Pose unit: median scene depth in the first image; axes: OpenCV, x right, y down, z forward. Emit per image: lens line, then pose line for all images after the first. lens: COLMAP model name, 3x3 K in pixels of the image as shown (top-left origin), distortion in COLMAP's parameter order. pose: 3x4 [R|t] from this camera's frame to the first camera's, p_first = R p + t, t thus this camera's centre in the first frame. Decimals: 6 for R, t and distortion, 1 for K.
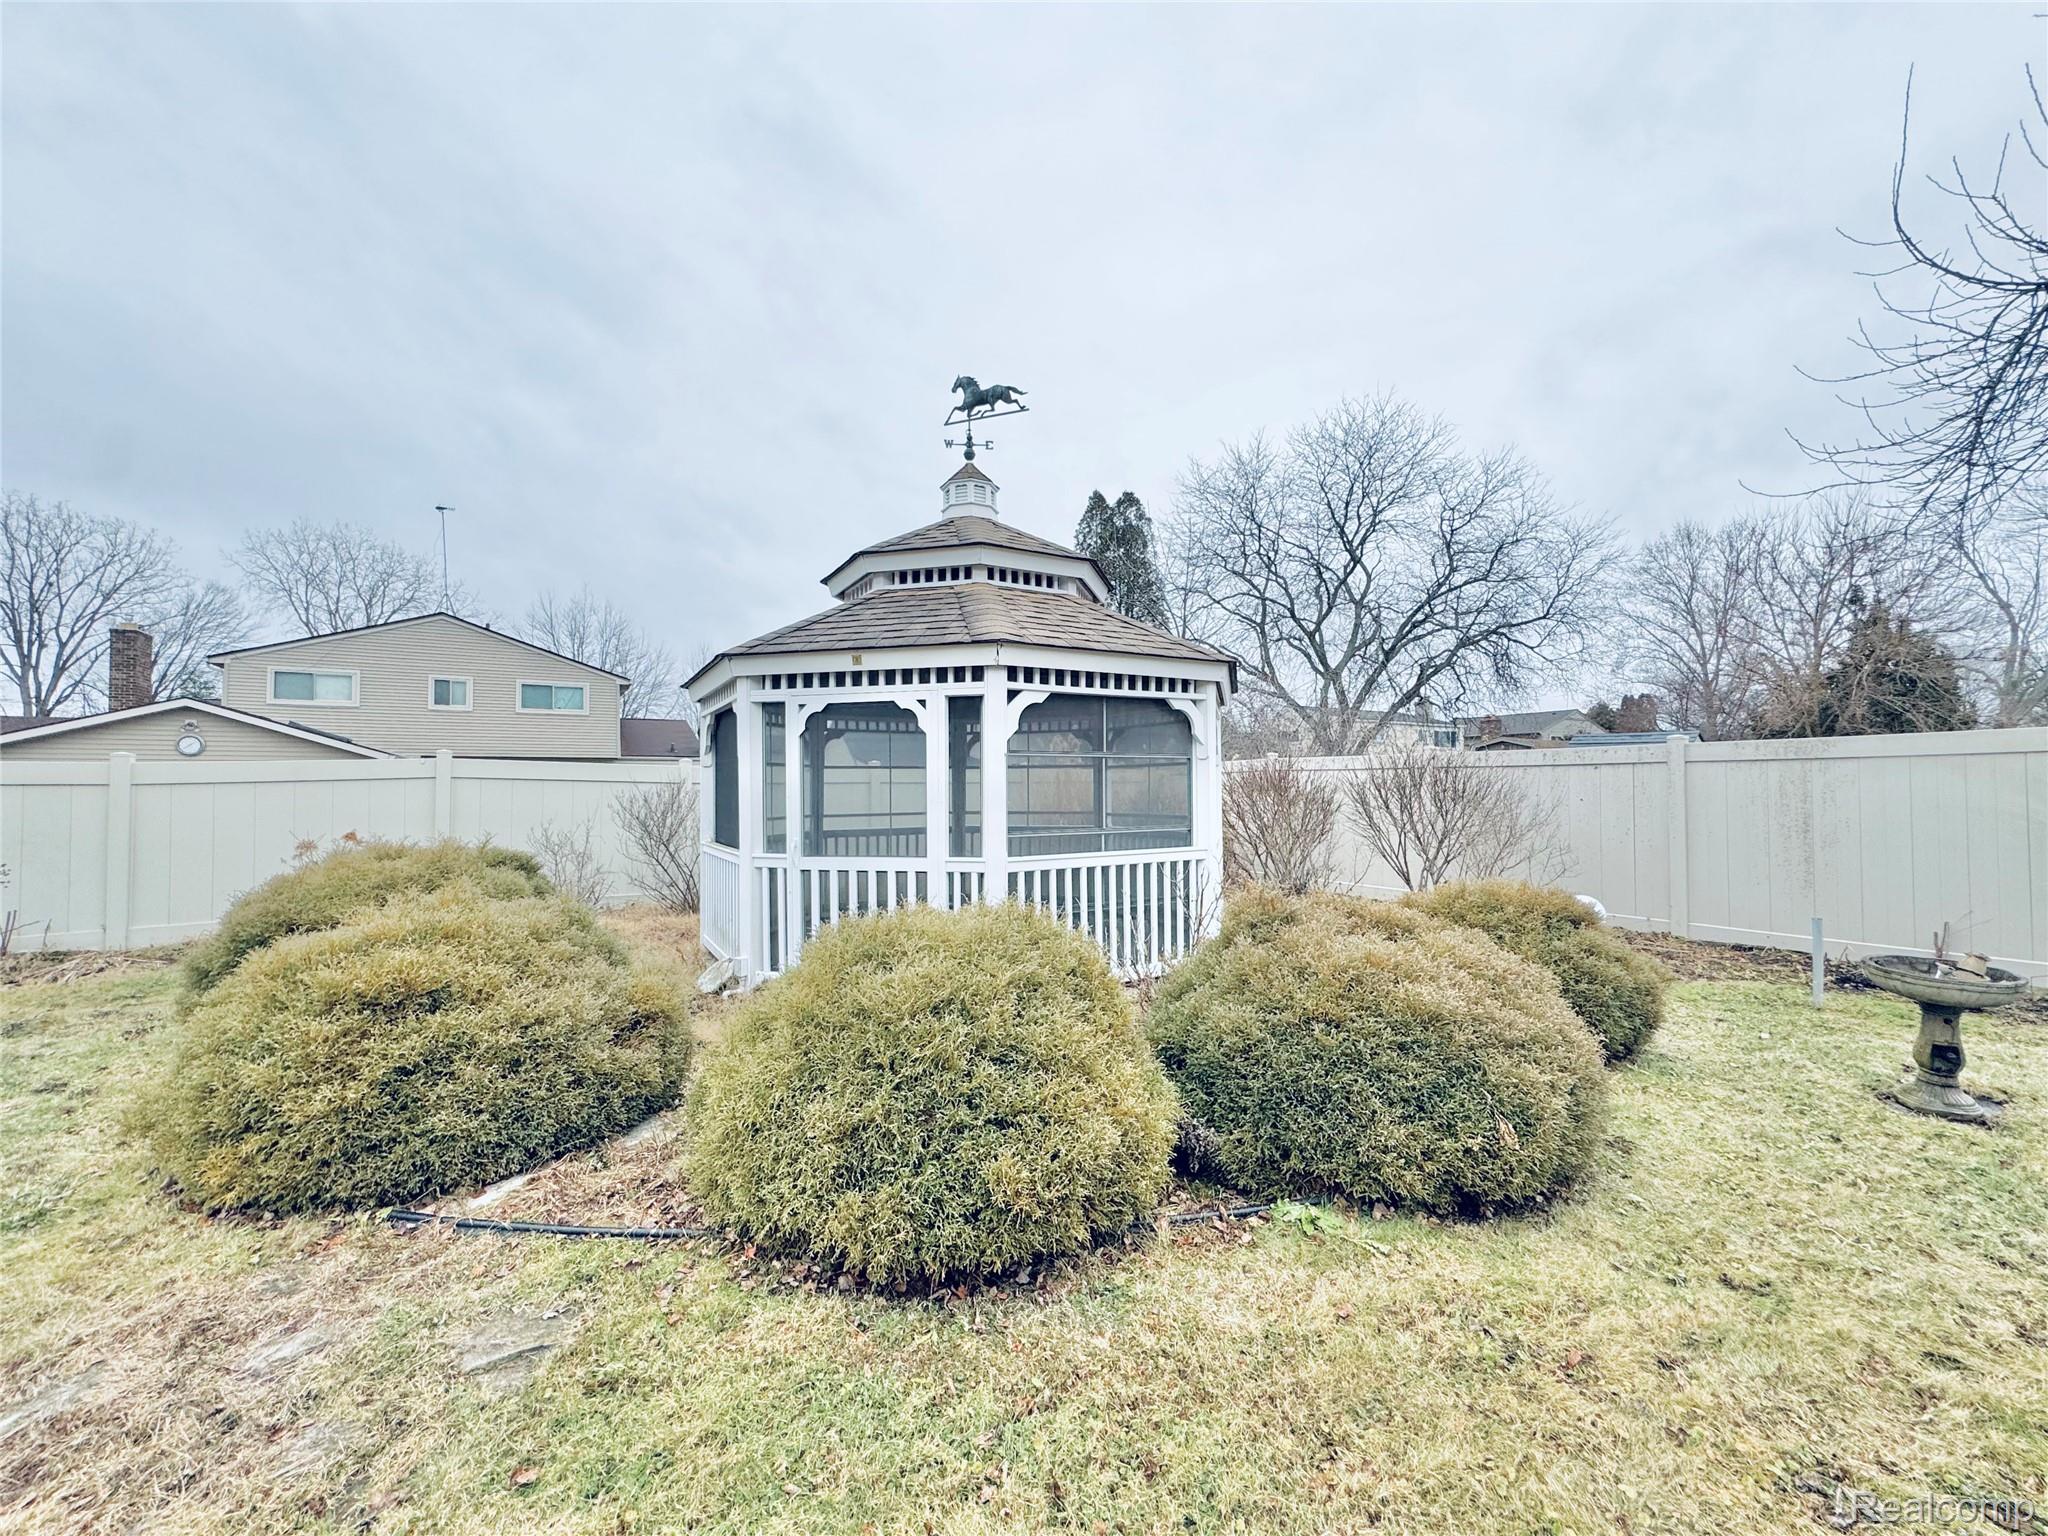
lens RADIAL K [[818.4, 0, 1029.3], [0, 818.4, 765.9], [0, 0, 1]] dist [0.000042, -0.000114]
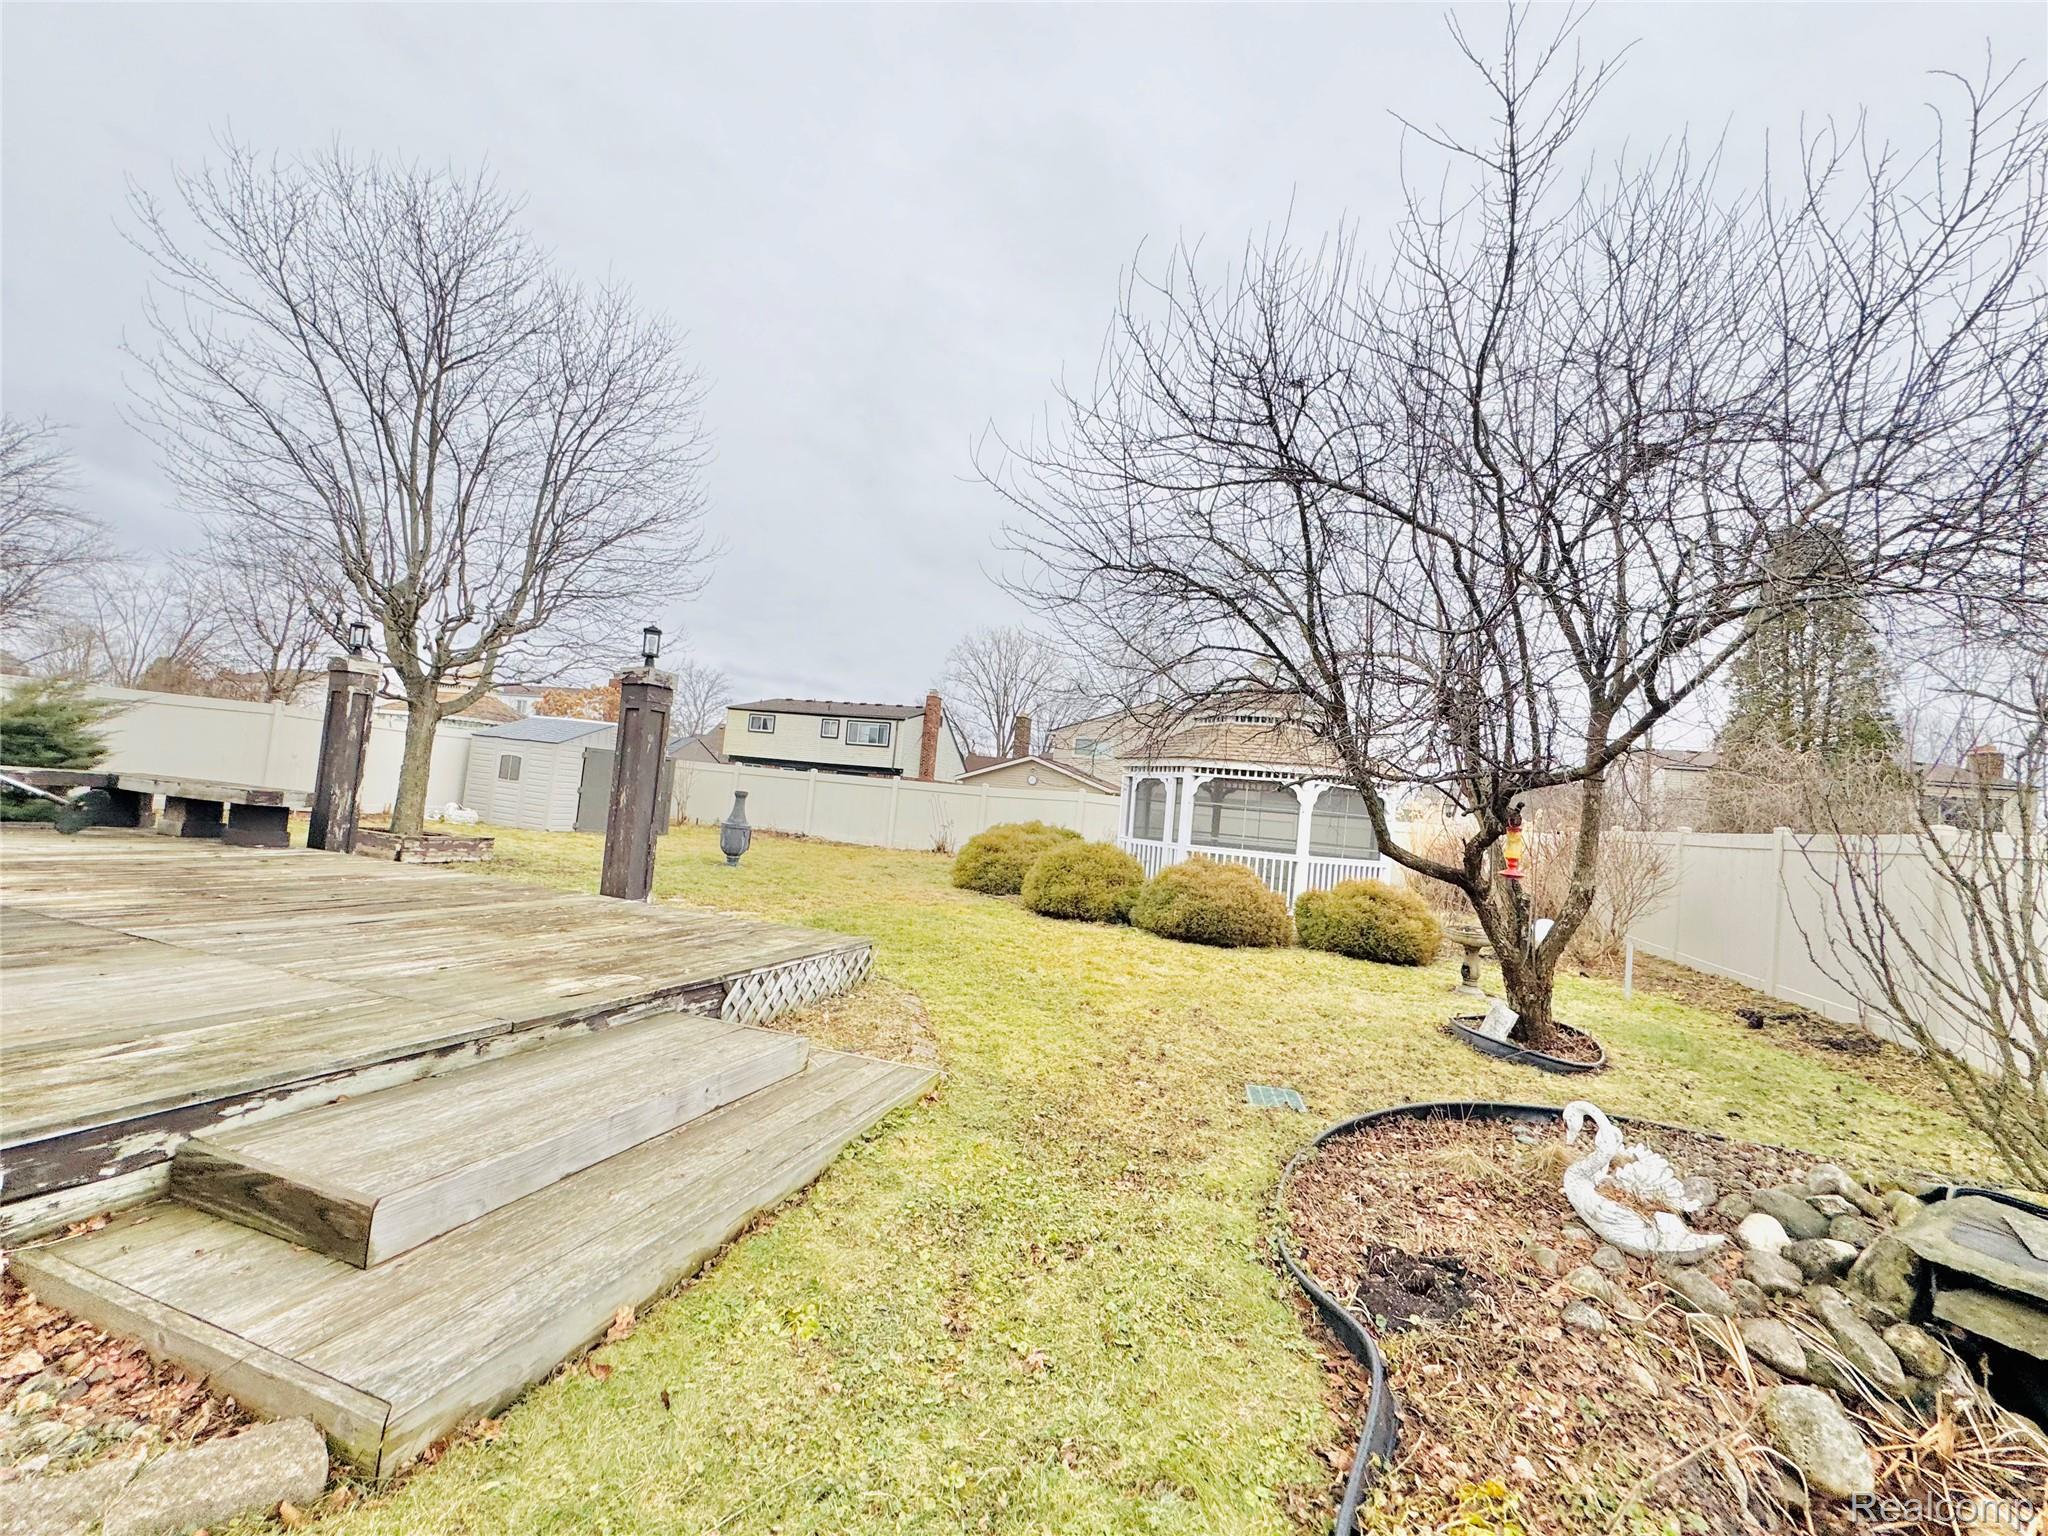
lens RADIAL K [[818.4, 0, 1029.3], [0, 818.4, 765.9], [0, 0, 1]] dist [0.000042, -0.000114]
pose [[0.656483, 0.031375, -0.753688, 1.437975], [-0.078292, 0.996573, -0.026709, -0.019274], [0.750267, 0.076542, 0.656690, -0.933261]]
